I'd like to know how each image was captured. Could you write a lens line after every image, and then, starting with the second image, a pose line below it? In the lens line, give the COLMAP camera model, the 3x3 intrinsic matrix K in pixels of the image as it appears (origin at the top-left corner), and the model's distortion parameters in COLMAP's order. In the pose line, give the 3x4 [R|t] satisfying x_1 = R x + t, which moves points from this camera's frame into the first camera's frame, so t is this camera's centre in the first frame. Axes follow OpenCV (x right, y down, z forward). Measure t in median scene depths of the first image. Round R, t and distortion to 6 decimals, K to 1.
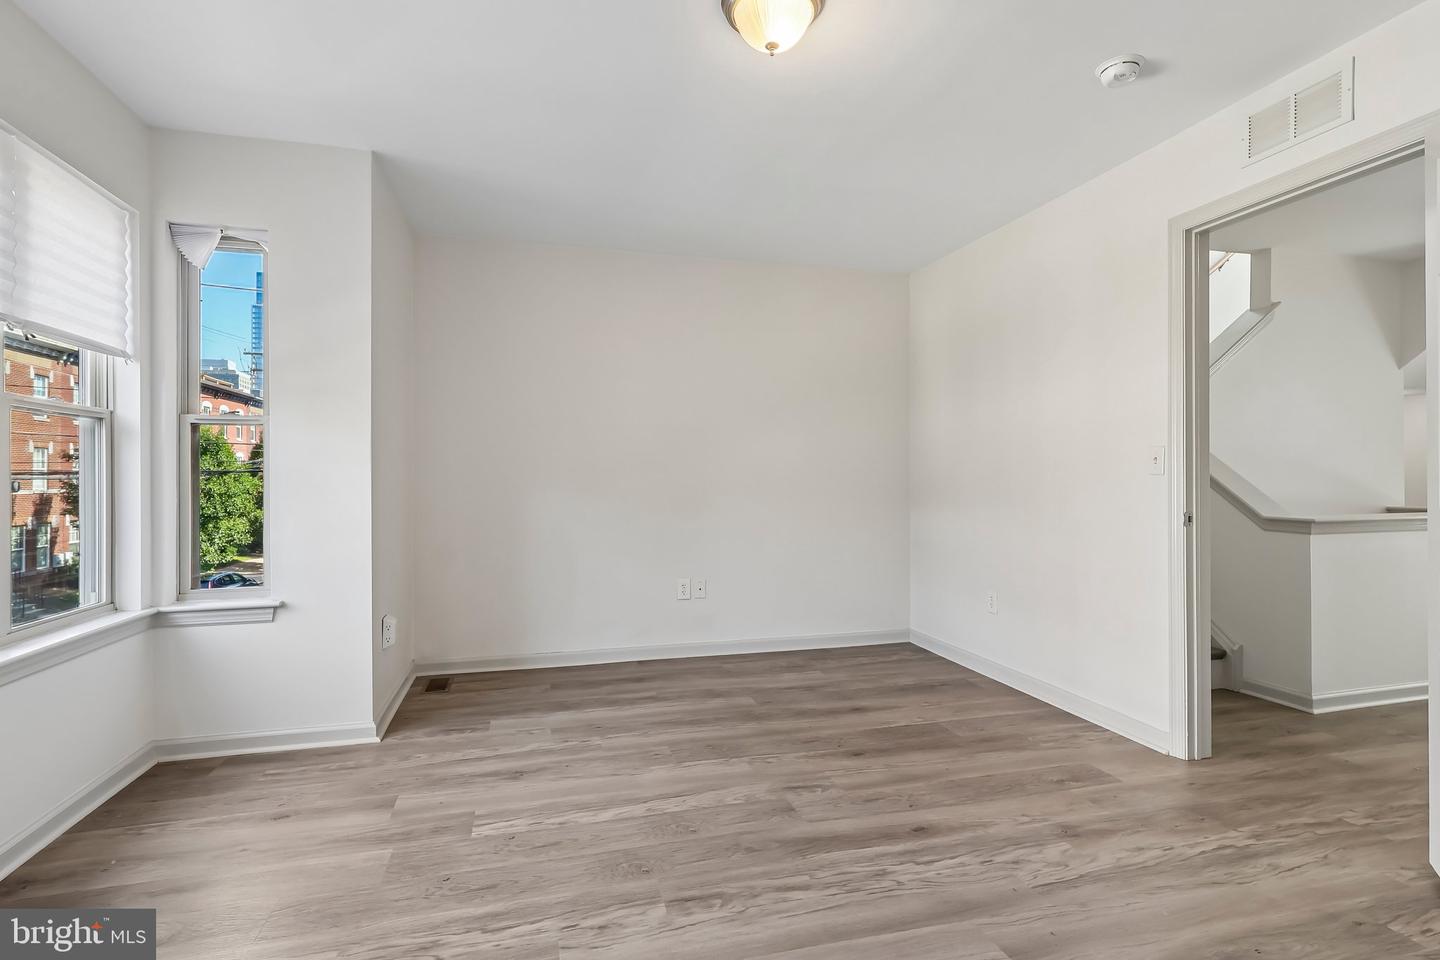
lens RADIAL K [[763.6, 0, 722.2], [0, 763.6, 479.7], [0, 0, 1]] dist [0.001329, -0.001204]
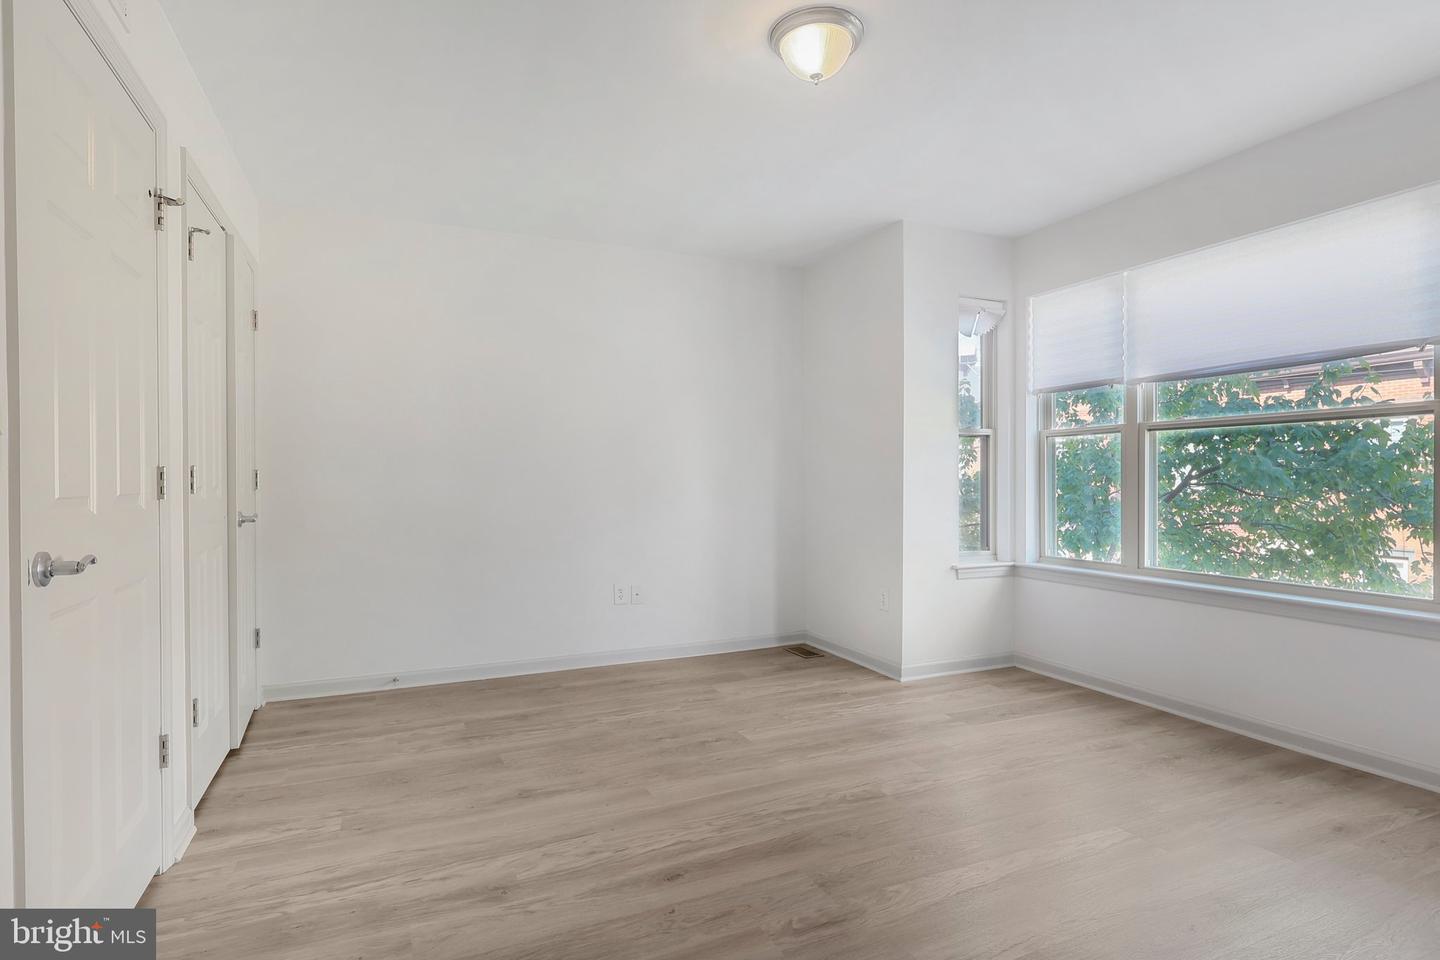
lens RADIAL K [[785.7, 0, 722.7], [0, 785.7, 479.4], [0, 0, 1]] dist [0.001294, -0.001936]
pose [[-0.990896, 0.008327, -0.134369, 0.341452], [0.007666, 0.999956, 0.005437, -0.006541], [0.134408, 0.004357, -0.990917, 2.030882]]
